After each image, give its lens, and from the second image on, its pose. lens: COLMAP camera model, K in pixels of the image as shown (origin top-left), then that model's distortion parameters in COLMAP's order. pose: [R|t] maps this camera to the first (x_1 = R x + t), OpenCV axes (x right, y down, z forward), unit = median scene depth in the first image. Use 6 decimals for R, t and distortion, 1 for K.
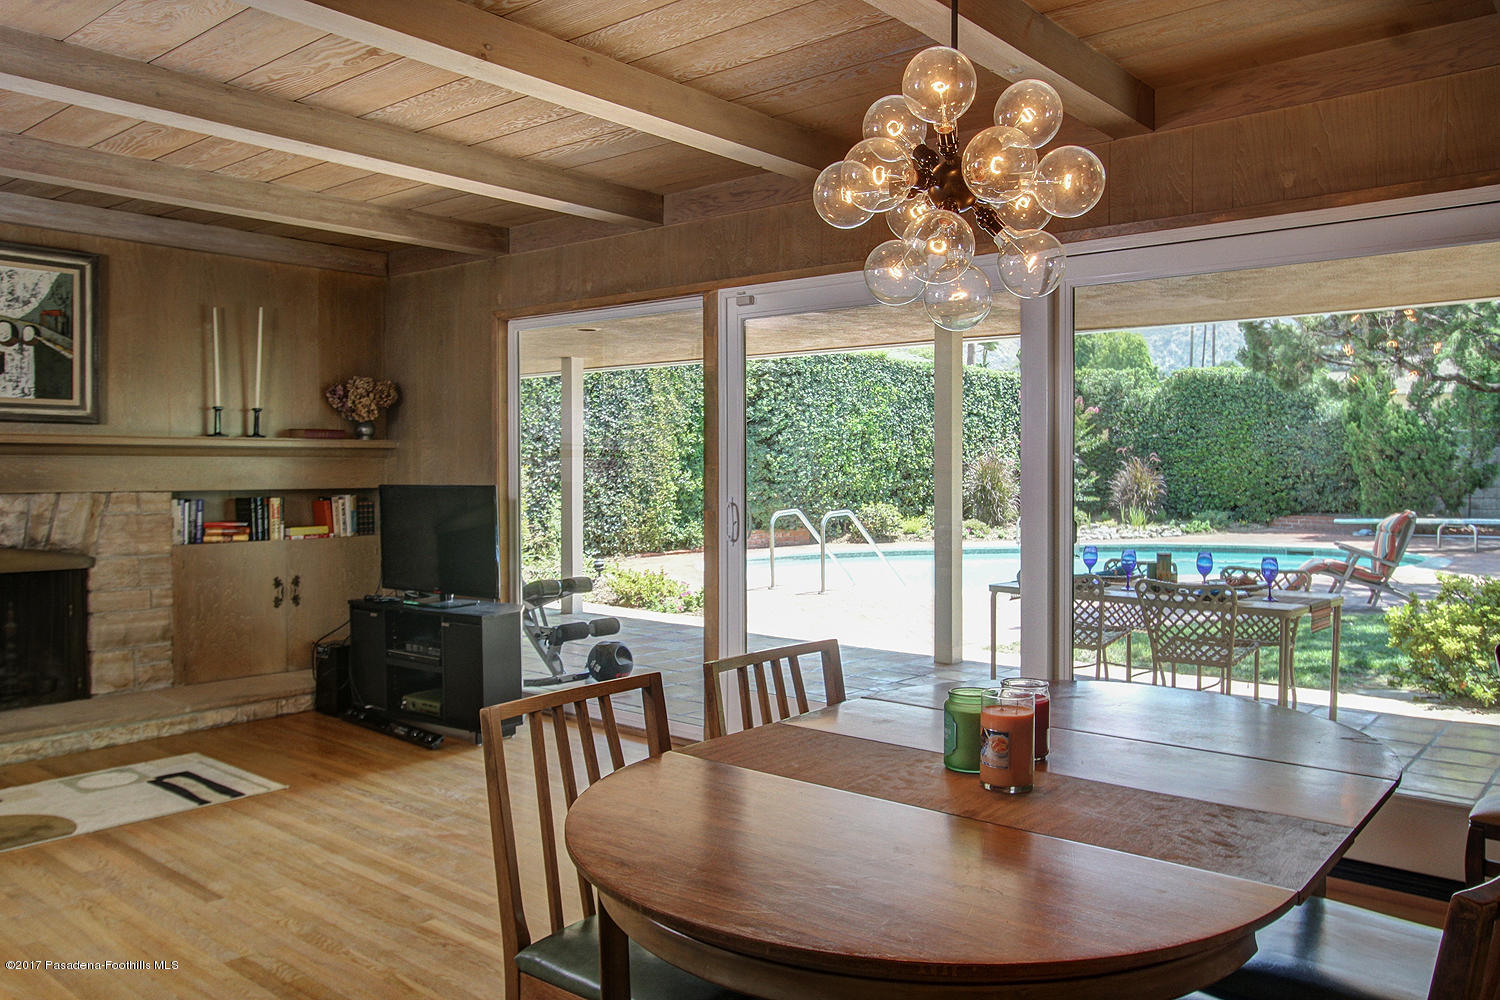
lens RADIAL K [[1113.3, 0, 752.1], [0, 1113.3, 574.3], [0, 0, 1]] dist [0.003232, 0.012435]
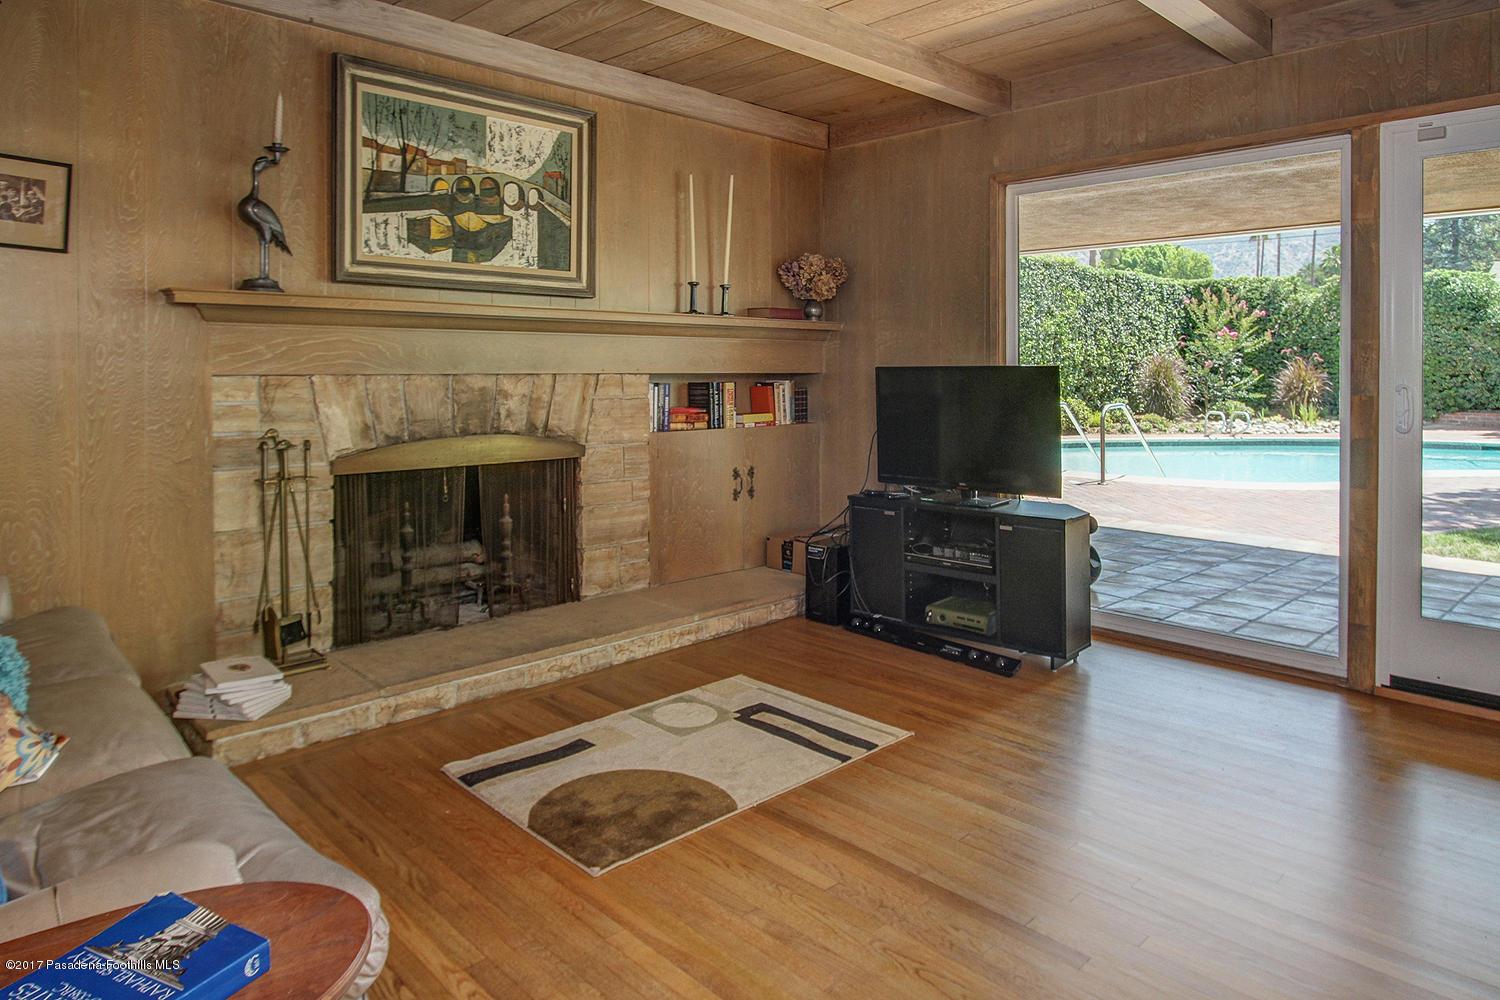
lens RADIAL K [[919.4, 0, 745.0], [0, 919.4, 460.5], [0, 0, 1]] dist [-0.009961, 0.002552]
pose [[0.995780, 0.009859, -0.091242, -0.388004], [-0.009768, 0.999951, 0.001440, -0.005316], [0.091252, -0.000543, 0.995828, 0.264669]]
